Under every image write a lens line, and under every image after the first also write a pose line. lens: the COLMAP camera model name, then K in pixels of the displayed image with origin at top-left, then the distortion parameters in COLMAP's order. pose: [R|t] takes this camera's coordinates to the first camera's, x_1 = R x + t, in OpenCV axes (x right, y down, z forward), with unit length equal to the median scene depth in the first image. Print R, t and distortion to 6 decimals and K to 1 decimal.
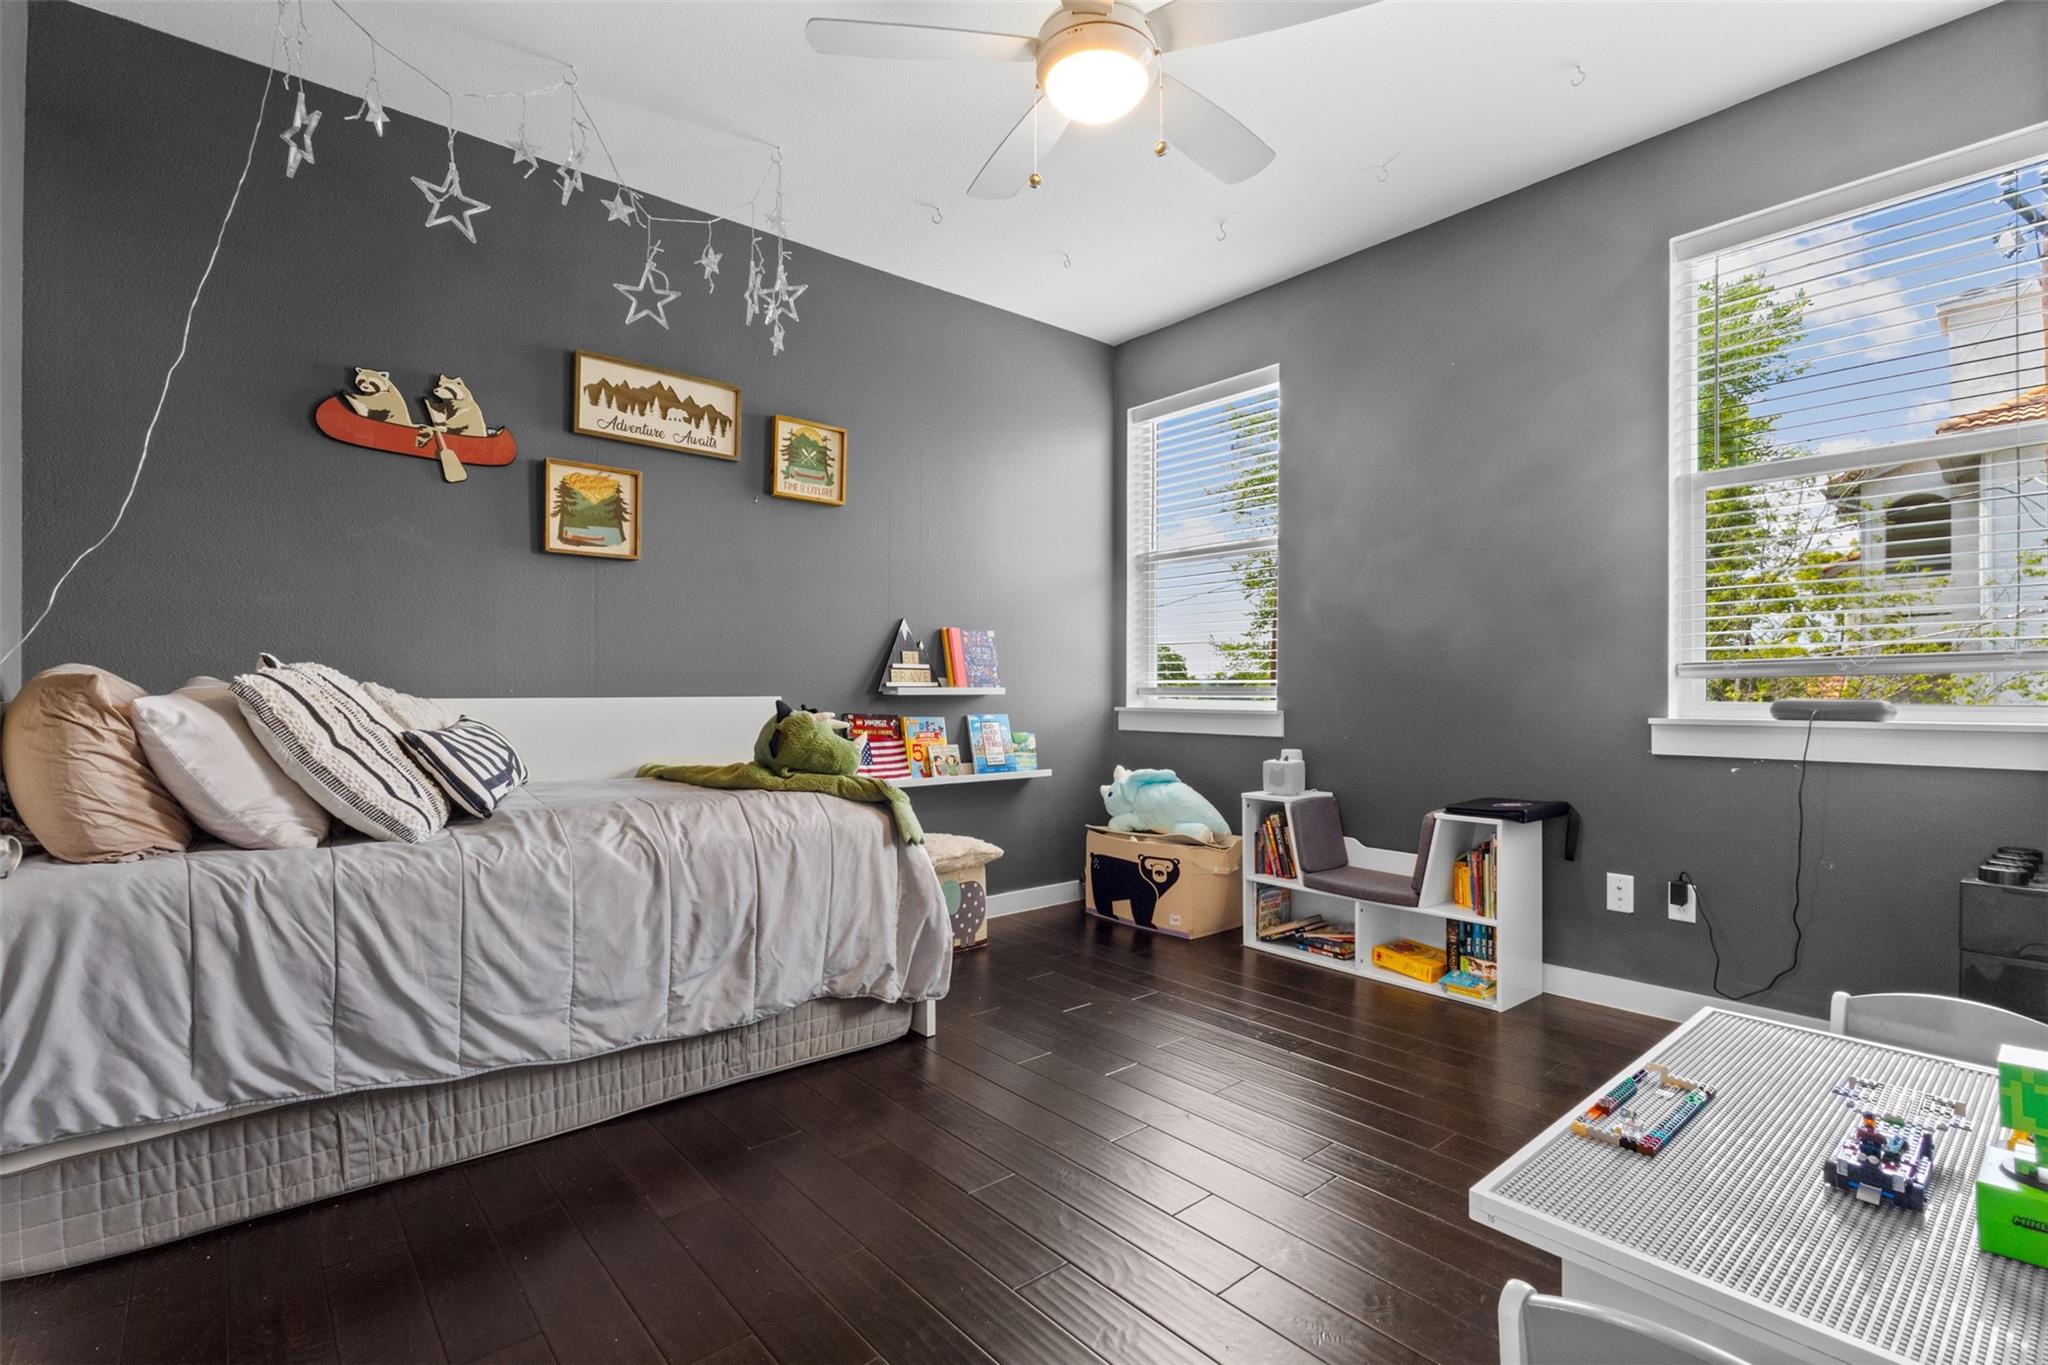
lens RADIAL K [[943.1, 0, 1028.3], [0, 943.1, 690.4], [0, 0, 1]] dist [0.000234, -0.000071]
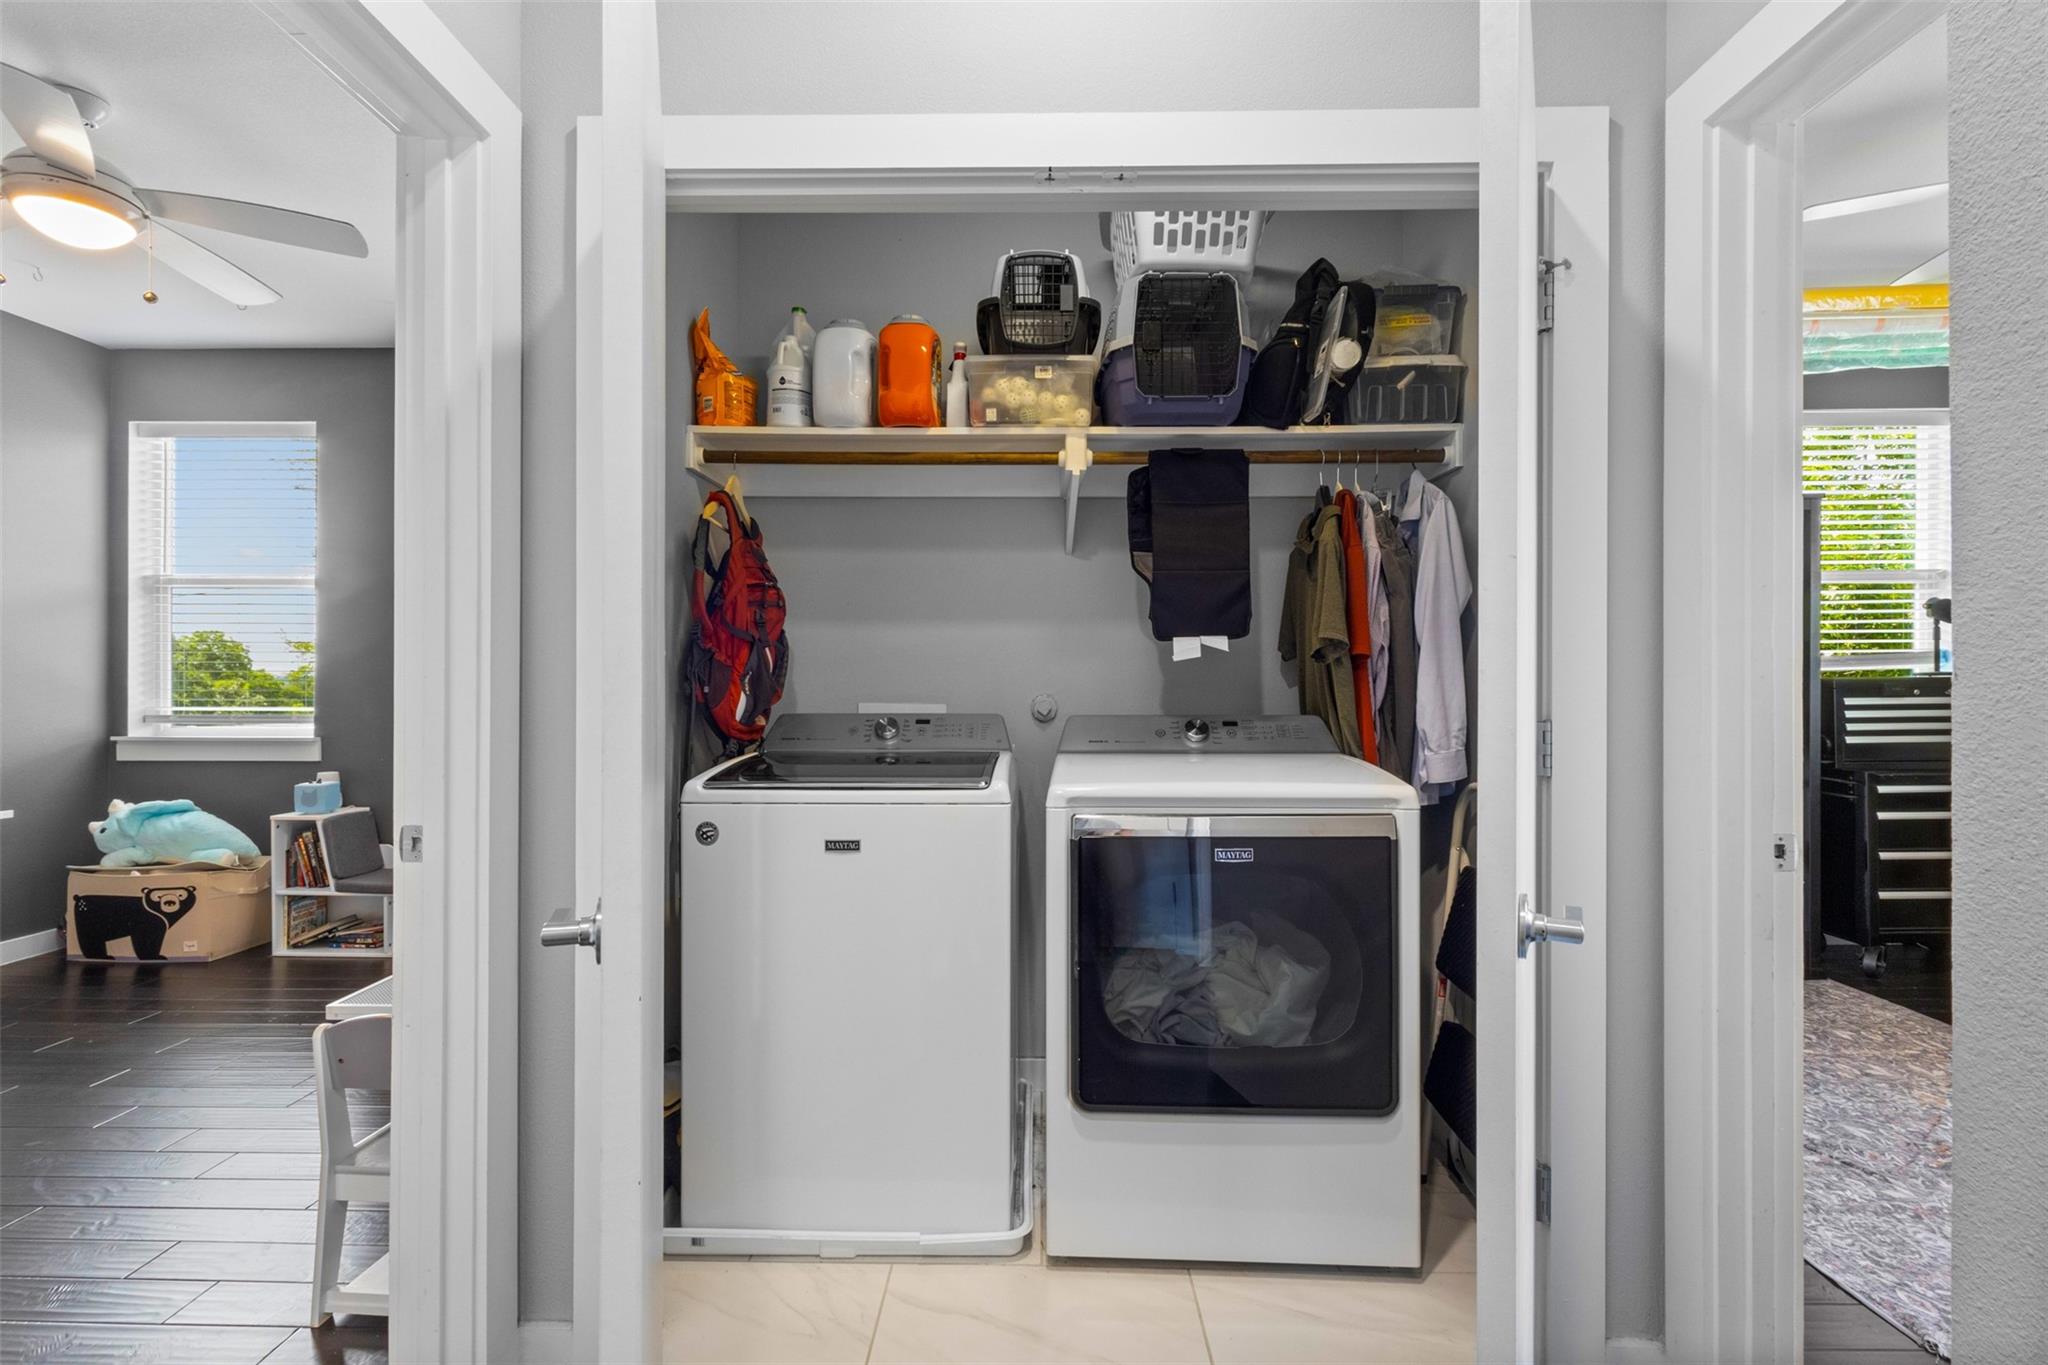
lens RADIAL K [[943.1, 0, 1022.8], [0, 943.1, 690.4], [0, 0, 1]] dist [0.000234, -0.000071]
pose [[0.659527, -0.001906, 0.751678, -0.017447], [-0.001495, 0.999991, 0.003848, -0.039305], [-0.751679, -0.003661, 0.659519, -0.352111]]
